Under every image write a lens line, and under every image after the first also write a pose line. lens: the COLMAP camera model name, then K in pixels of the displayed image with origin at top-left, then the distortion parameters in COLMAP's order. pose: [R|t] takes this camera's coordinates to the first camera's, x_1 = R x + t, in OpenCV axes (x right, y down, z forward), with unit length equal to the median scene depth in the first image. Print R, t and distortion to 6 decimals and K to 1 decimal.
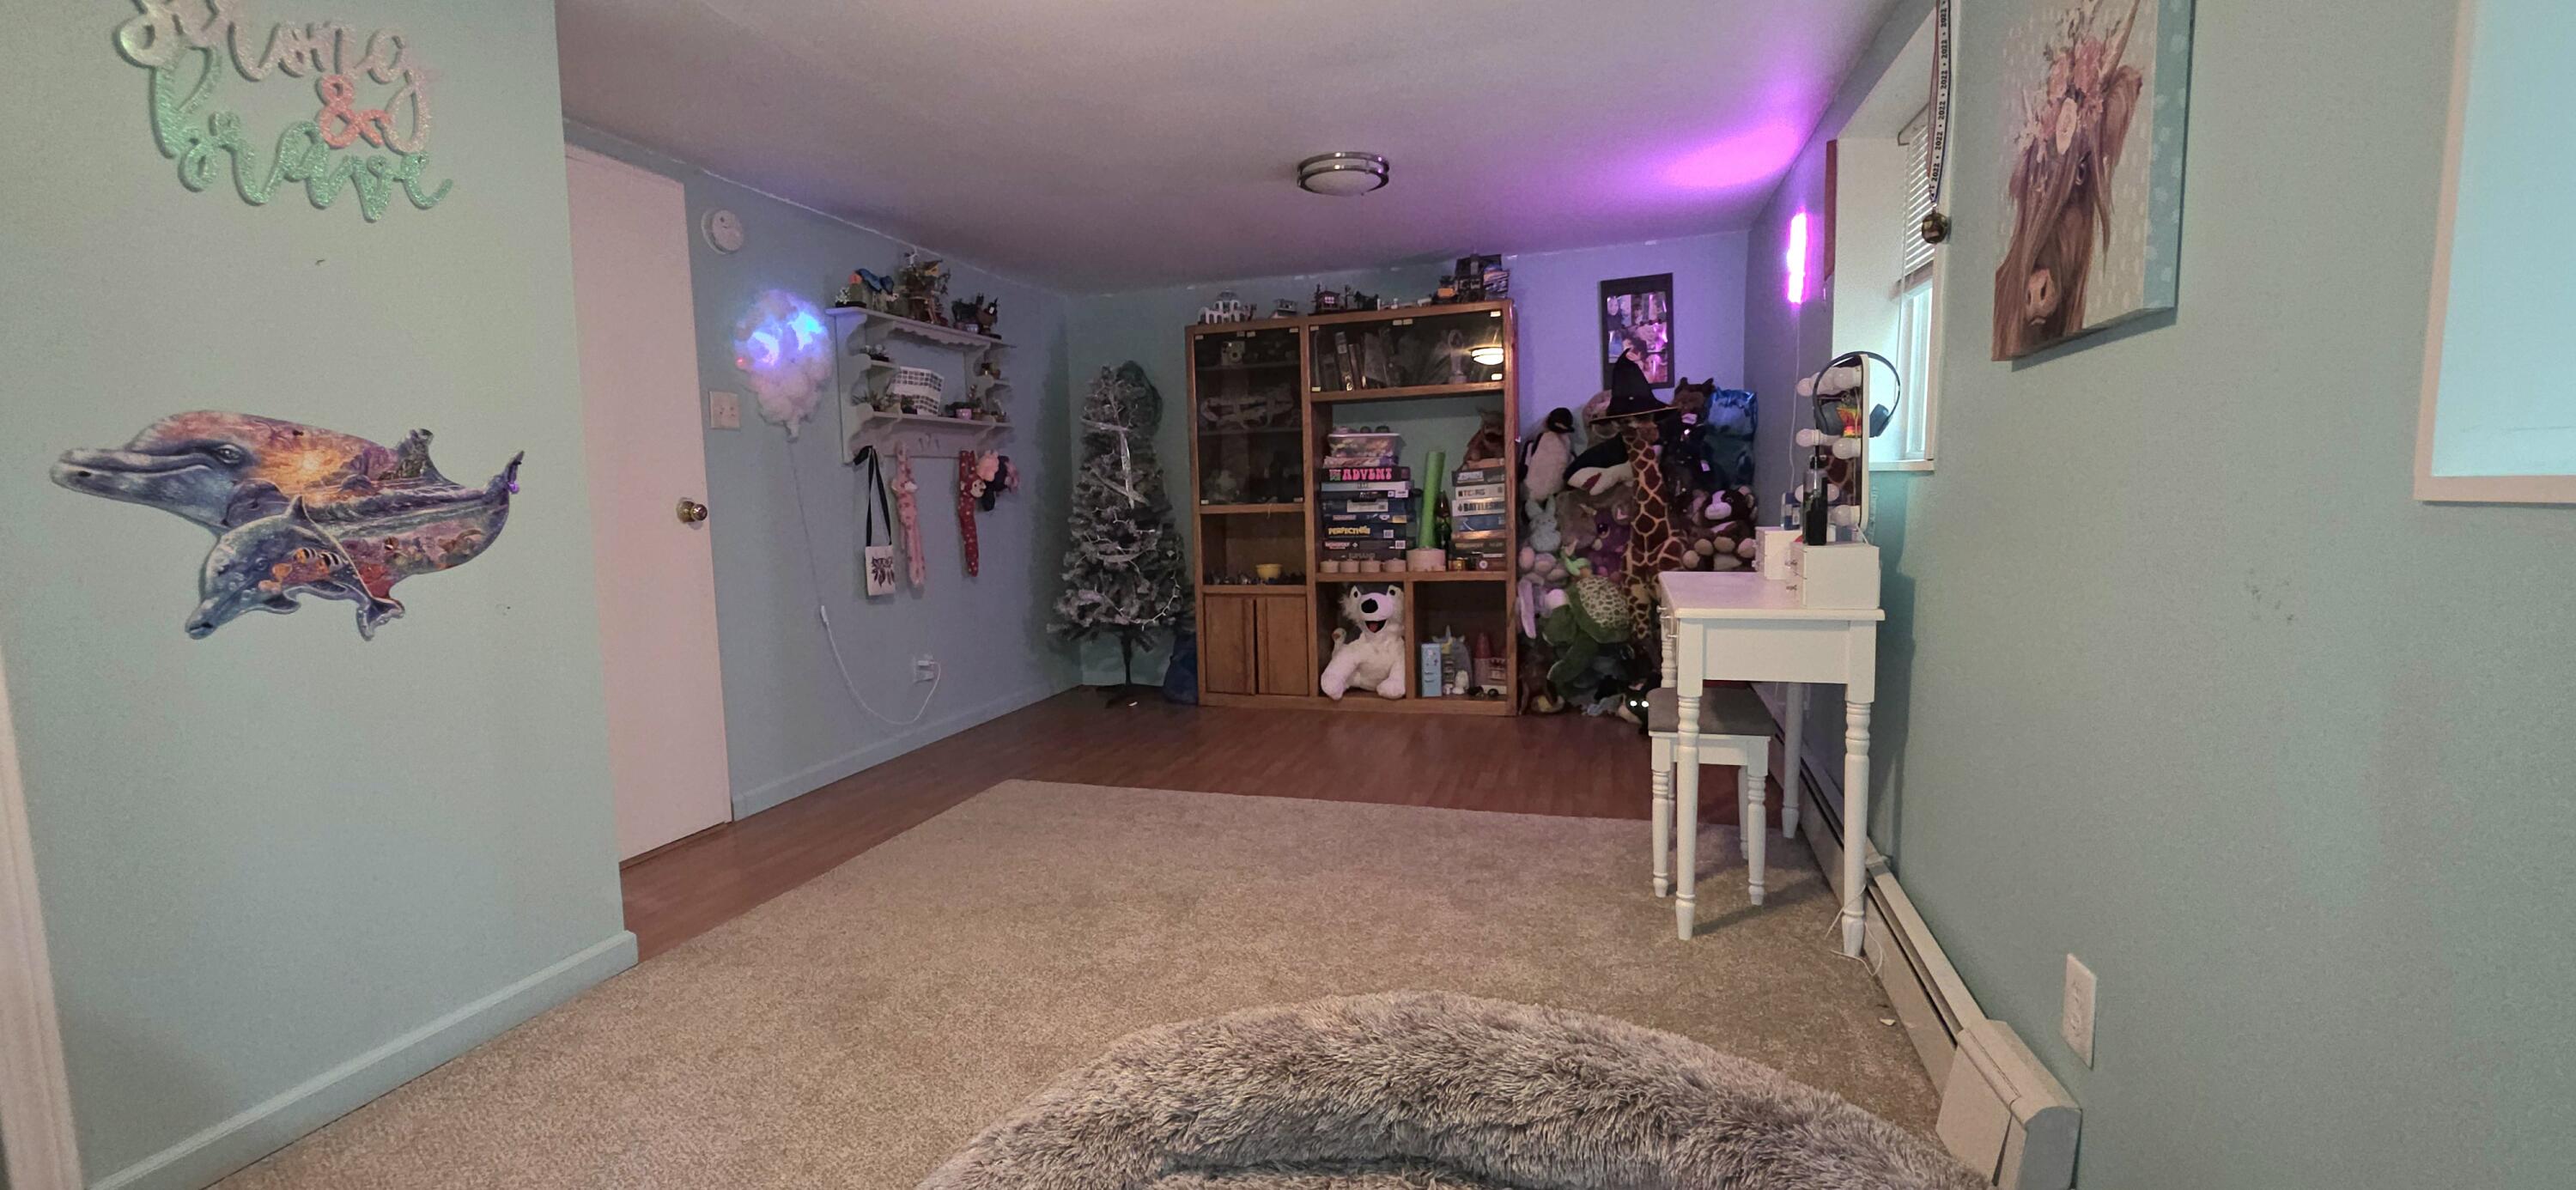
lens RADIAL K [[1046.4, 0, 1288.0], [0, 1046.4, 595.0], [0, 0, 1]] dist [0.000439, -0.000040]
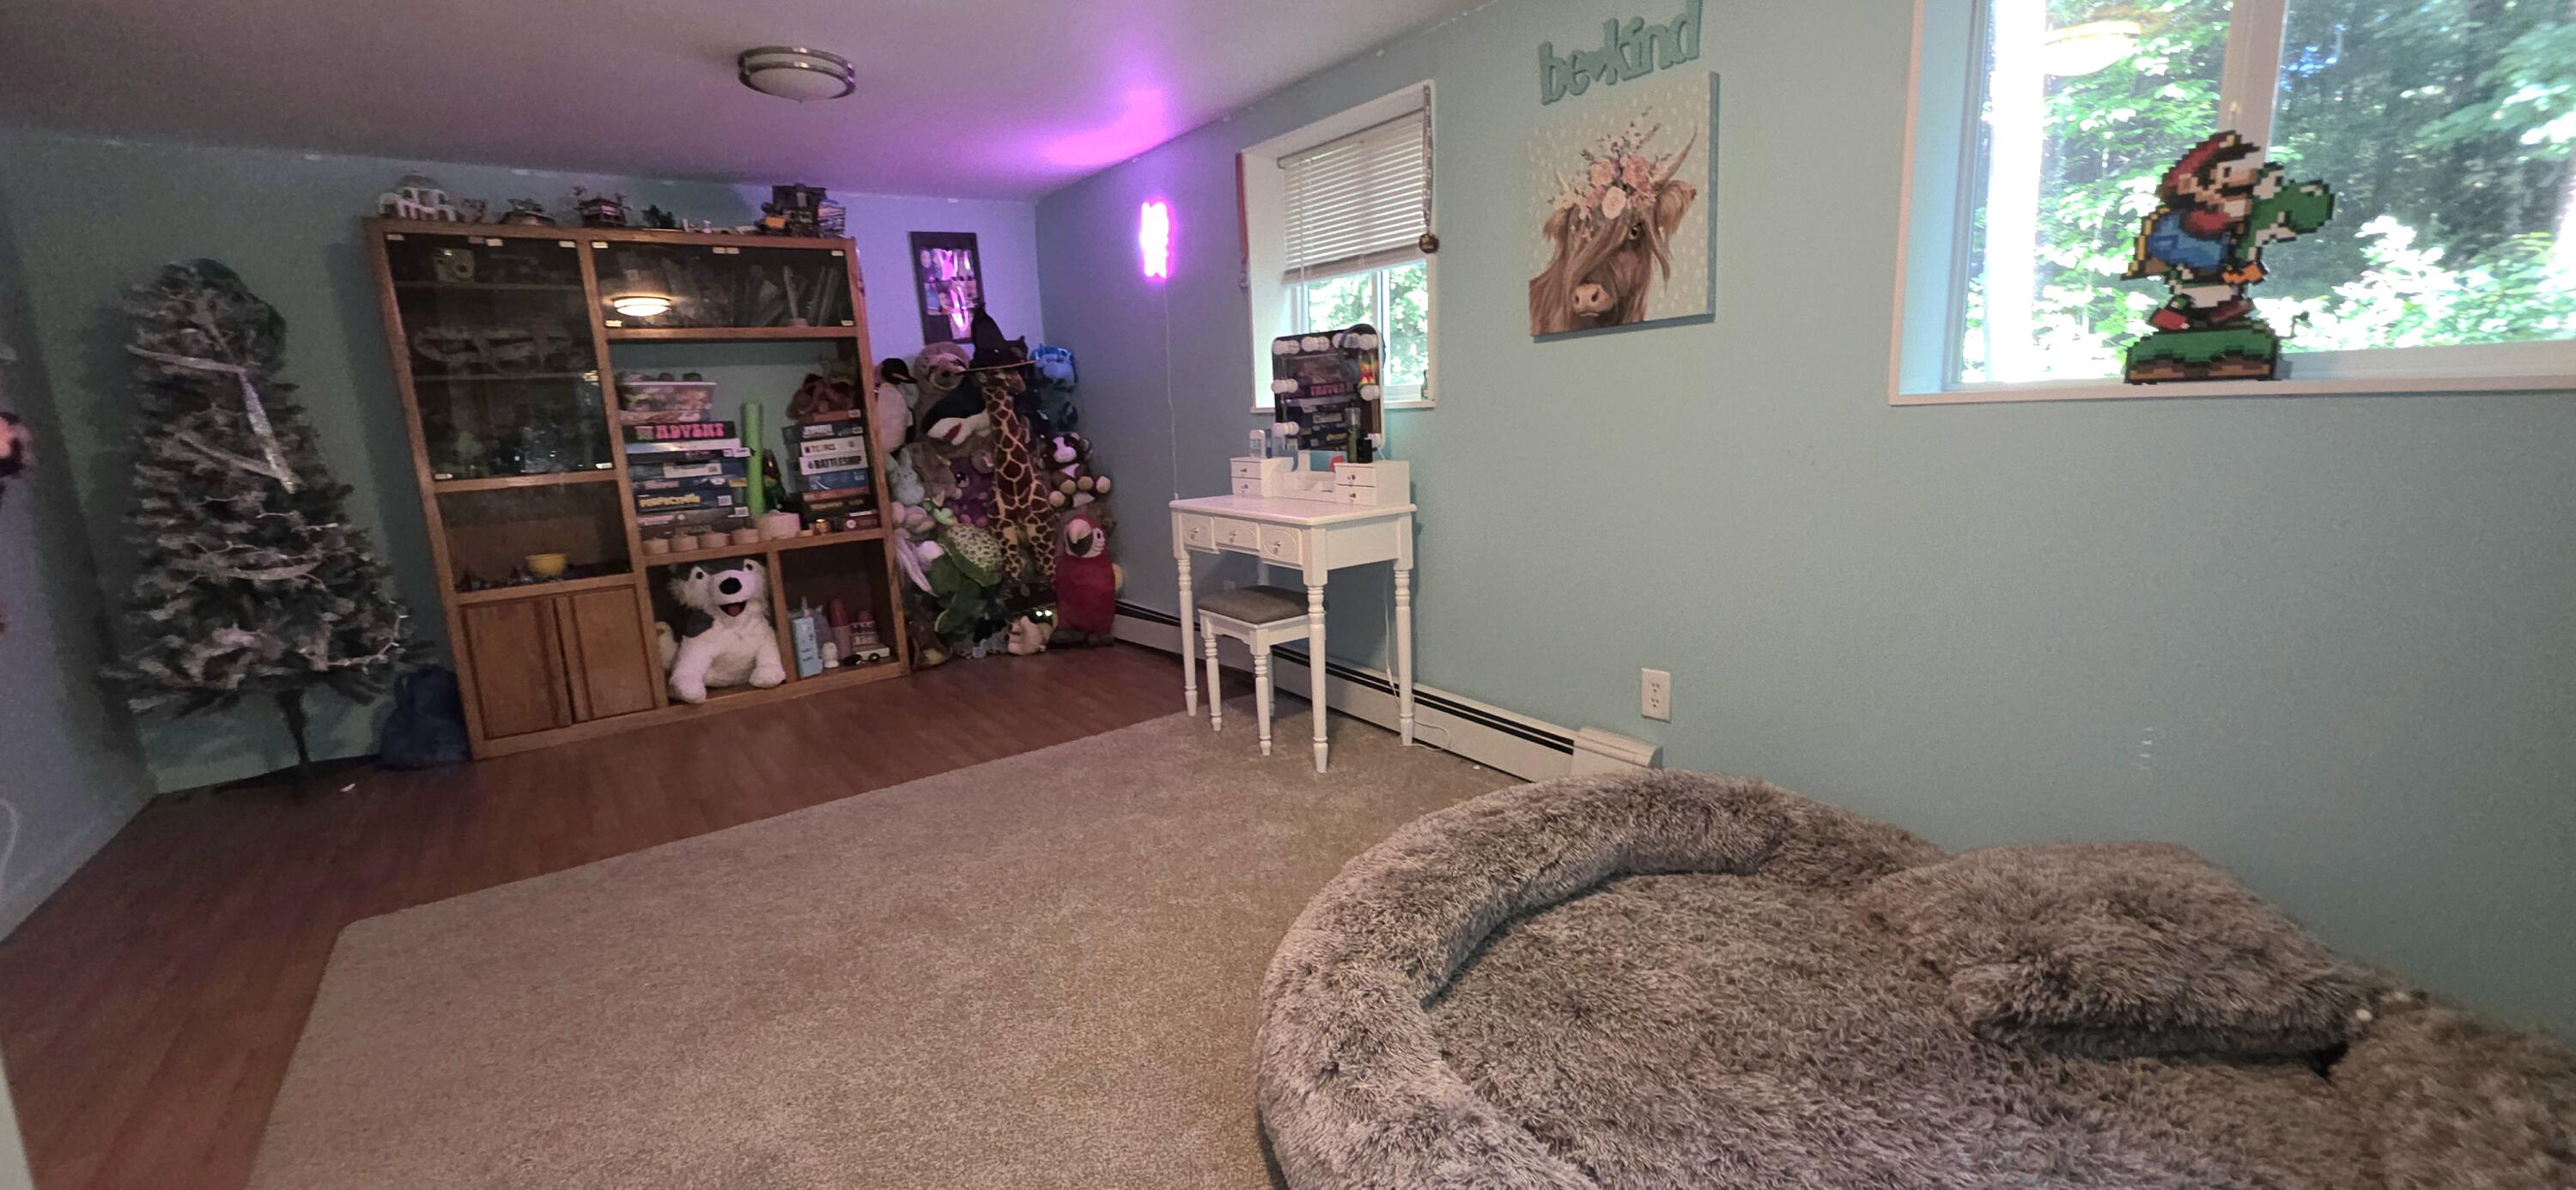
lens RADIAL K [[1030.3, 0, 1288.0], [0, 1030.3, 595.0], [0, 0, 1]] dist [0.003281, 0.000216]
pose [[0.582269, -0.150843, 0.798880, -0.339729], [0.119676, 0.987835, 0.099295, -0.011493], [-0.804140, 0.037790, 0.593238, 0.141420]]
